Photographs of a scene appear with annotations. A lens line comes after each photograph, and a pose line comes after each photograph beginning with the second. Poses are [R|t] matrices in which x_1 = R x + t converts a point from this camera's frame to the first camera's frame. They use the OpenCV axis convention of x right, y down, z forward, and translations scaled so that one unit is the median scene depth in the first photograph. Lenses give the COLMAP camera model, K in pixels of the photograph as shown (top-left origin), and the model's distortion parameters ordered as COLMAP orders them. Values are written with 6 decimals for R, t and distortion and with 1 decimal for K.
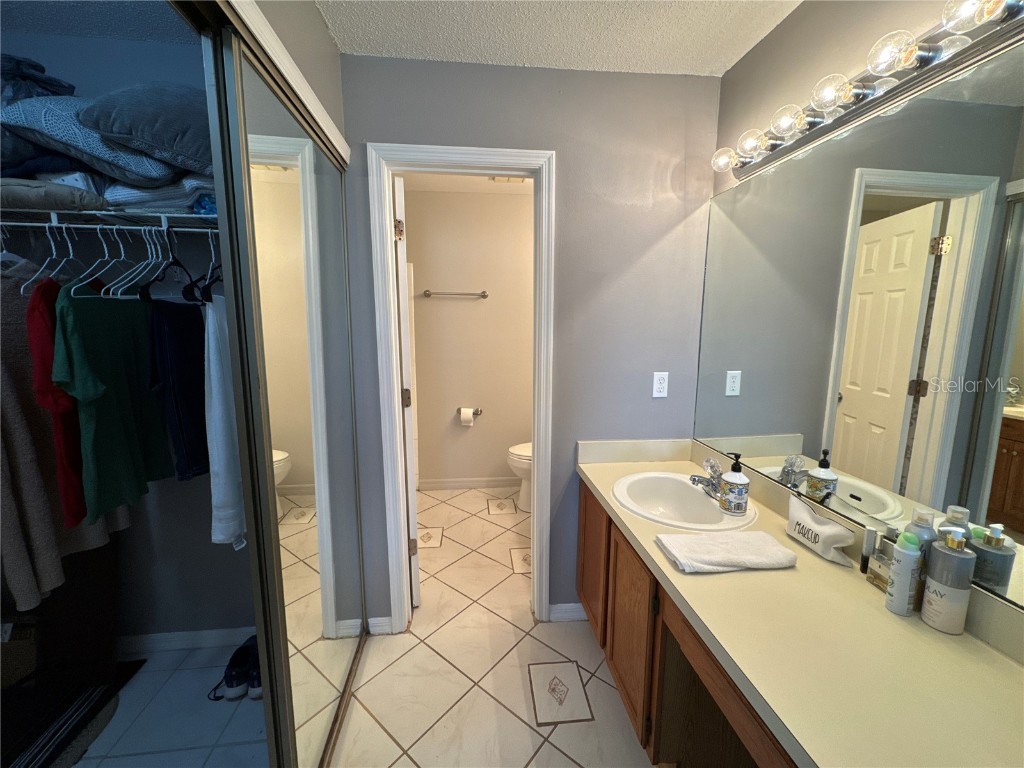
lens RADIAL K [[410.2, 0, 508.1], [0, 410.2, 382.1], [0, 0, 1]] dist [0.016104, 0.000017]
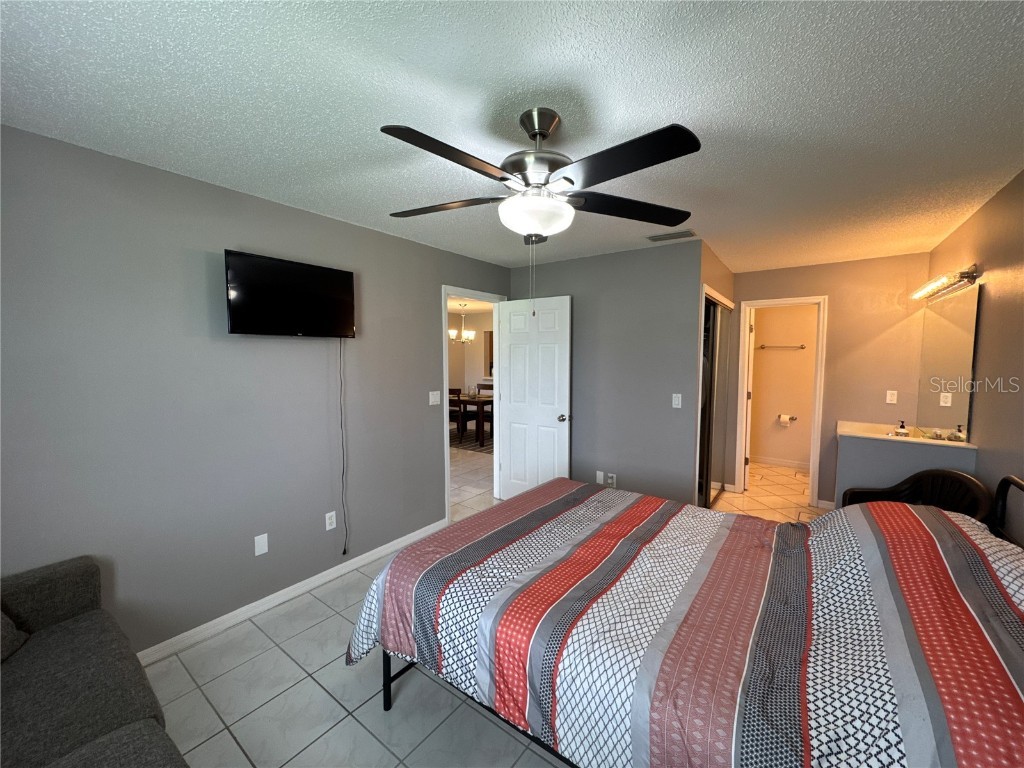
lens RADIAL K [[409.9, 0, 511.0], [0, 409.9, 380.4], [0, 0, 1]] dist [0.001772, 0.000058]
pose [[0.736300, 0.043197, -0.675275, 0.355017], [-0.103318, 0.993435, -0.049105, 0.218419], [0.668721, 0.105925, 0.735930, -1.756768]]
